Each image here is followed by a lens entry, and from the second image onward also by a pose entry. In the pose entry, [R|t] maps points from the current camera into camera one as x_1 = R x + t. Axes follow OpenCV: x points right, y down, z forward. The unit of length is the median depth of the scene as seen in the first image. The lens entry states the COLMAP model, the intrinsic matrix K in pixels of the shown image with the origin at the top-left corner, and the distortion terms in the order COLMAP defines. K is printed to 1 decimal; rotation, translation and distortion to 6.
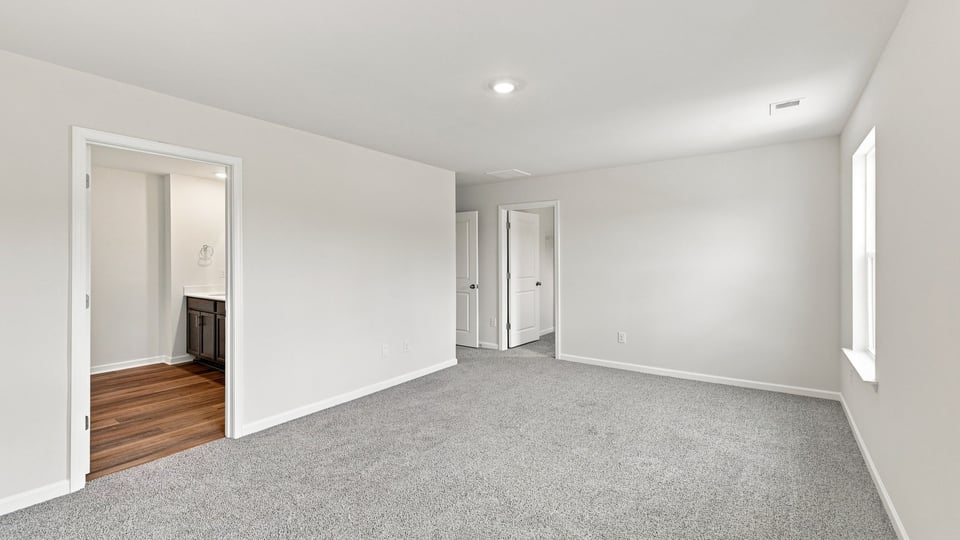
lens RADIAL K [[411.8, 0, 471.0], [0, 411.8, 259.8], [0, 0, 1]] dist [0.000644, 0.000045]
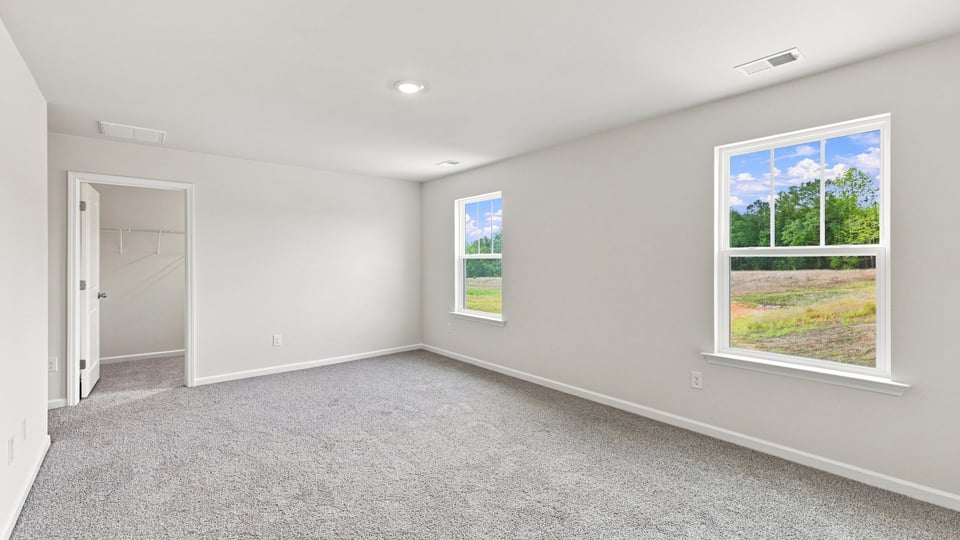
lens RADIAL K [[413.2, 0, 481.4], [0, 413.2, 262.0], [0, 0, 1]] dist [0.000167, -0.000194]
pose [[0.235313, -0.001628, 0.971918, -0.611350], [0.000271, 0.999999, 0.001610, 0.004978], [-0.971920, -0.000116, 0.235313, 0.403163]]
